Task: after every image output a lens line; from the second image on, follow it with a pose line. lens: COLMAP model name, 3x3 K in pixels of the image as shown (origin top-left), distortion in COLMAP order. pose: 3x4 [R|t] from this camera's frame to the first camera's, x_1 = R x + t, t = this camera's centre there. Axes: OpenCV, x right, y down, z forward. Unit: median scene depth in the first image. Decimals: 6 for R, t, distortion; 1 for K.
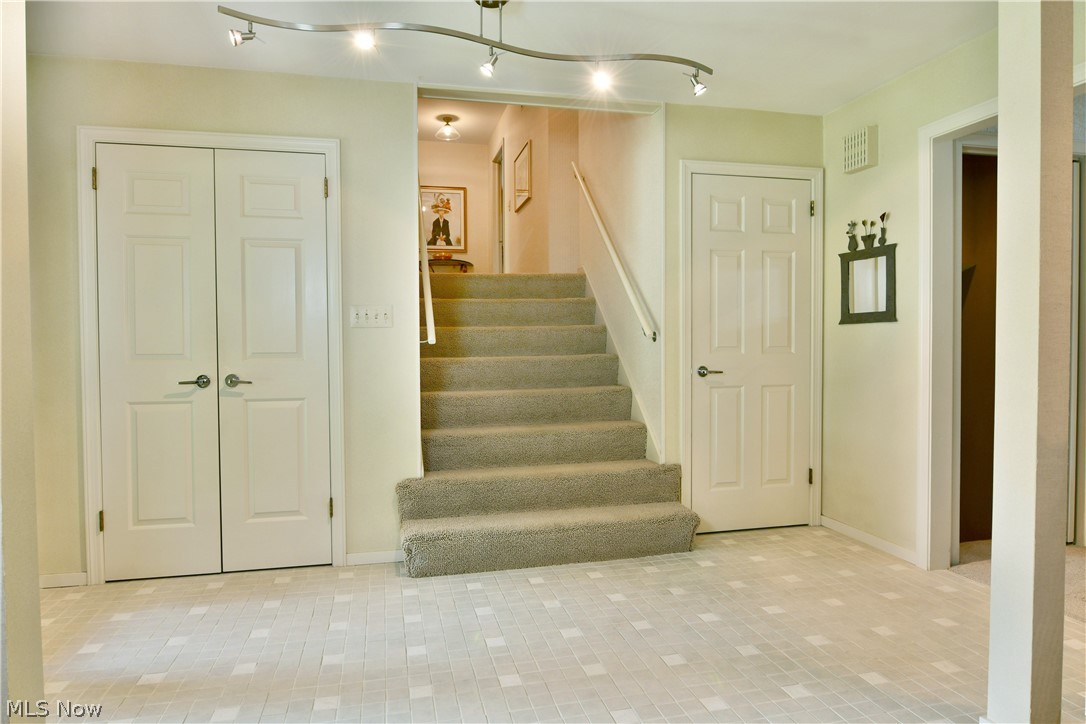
lens RADIAL K [[660.5, 0, 540.9], [0, 660.5, 361.4], [0, 0, 1]] dist [-0.014746, -0.004163]
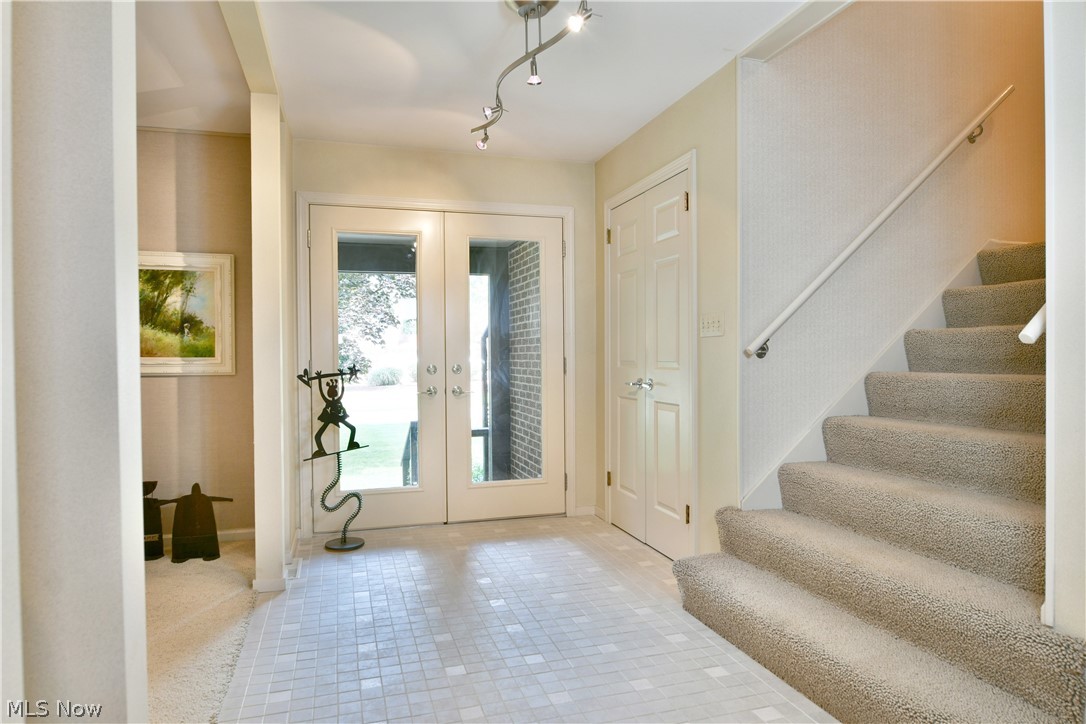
lens RADIAL K [[660.5, 0, 539.2], [0, 660.5, 364.1], [0, 0, 1]] dist [-0.014746, -0.004163]
pose [[0.050968, 0.018604, -0.998527, 0.765343], [-0.017499, 0.999690, 0.017733, -0.027603], [0.998547, 0.016570, 0.051278, 0.800894]]
